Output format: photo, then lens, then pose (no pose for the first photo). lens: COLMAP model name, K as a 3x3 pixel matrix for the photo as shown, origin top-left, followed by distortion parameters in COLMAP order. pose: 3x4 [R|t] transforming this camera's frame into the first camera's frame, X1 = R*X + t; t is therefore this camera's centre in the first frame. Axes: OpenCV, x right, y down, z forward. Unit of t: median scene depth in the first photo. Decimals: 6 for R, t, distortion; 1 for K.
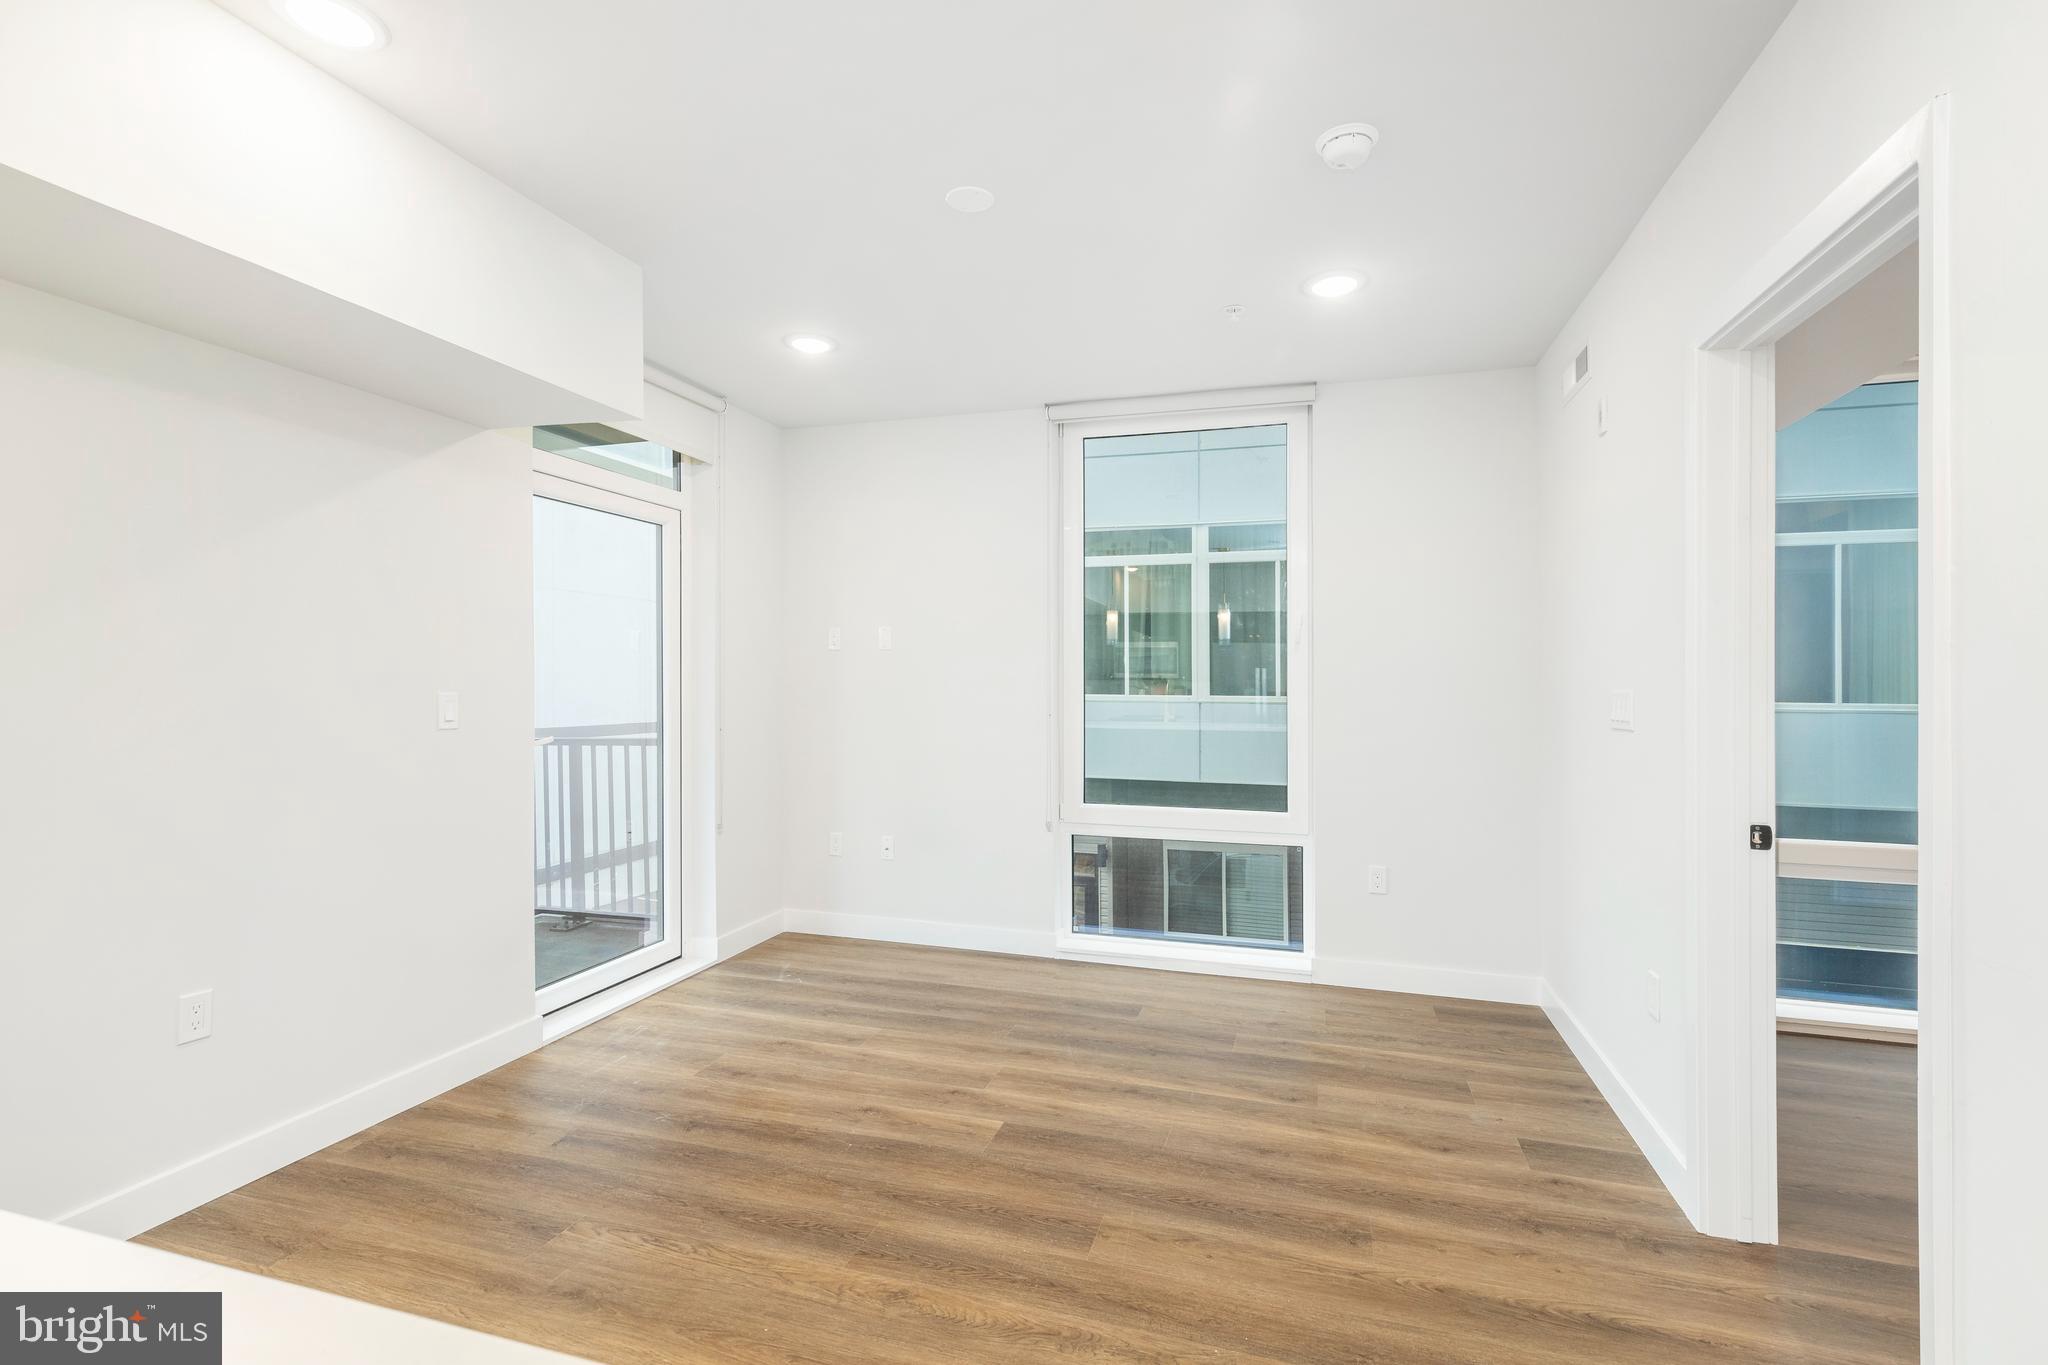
lens RADIAL K [[927.4, 0, 1028.3], [0, 927.4, 707.6], [0, 0, 1]] dist [0.007156, -0.001043]
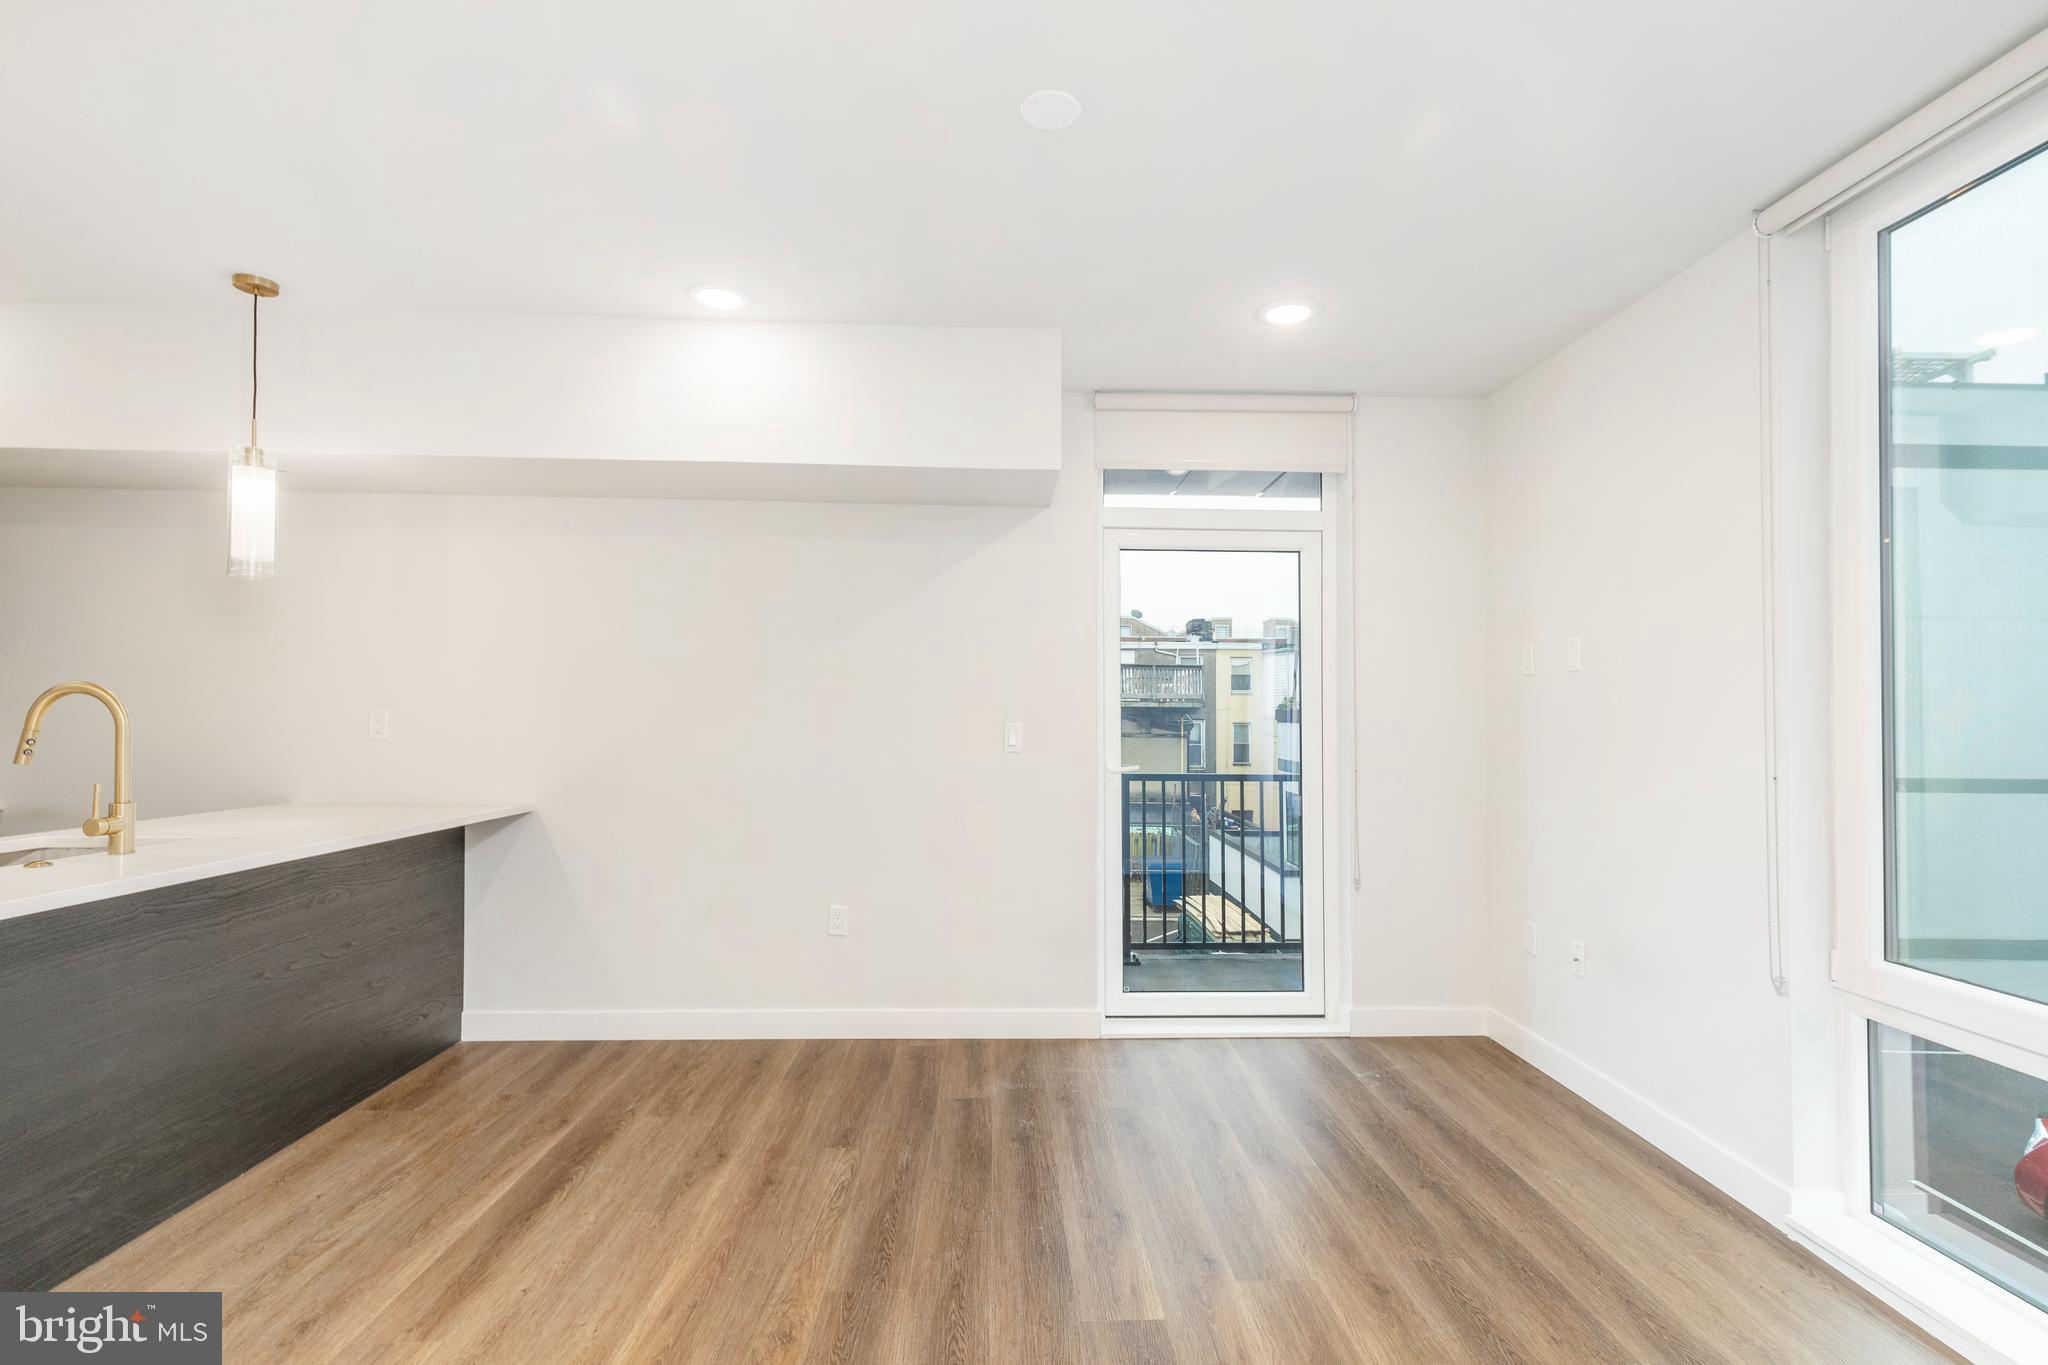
lens RADIAL K [[927.4, 0, 1025.8], [0, 927.4, 718.7], [0, 0, 1]] dist [0.007156, -0.001043]
pose [[0.330131, 0.000232, -0.943935, 0.574773], [-0.030636, 0.999476, -0.010469, -0.010833], [0.943438, 0.032375, 0.329965, 0.592988]]
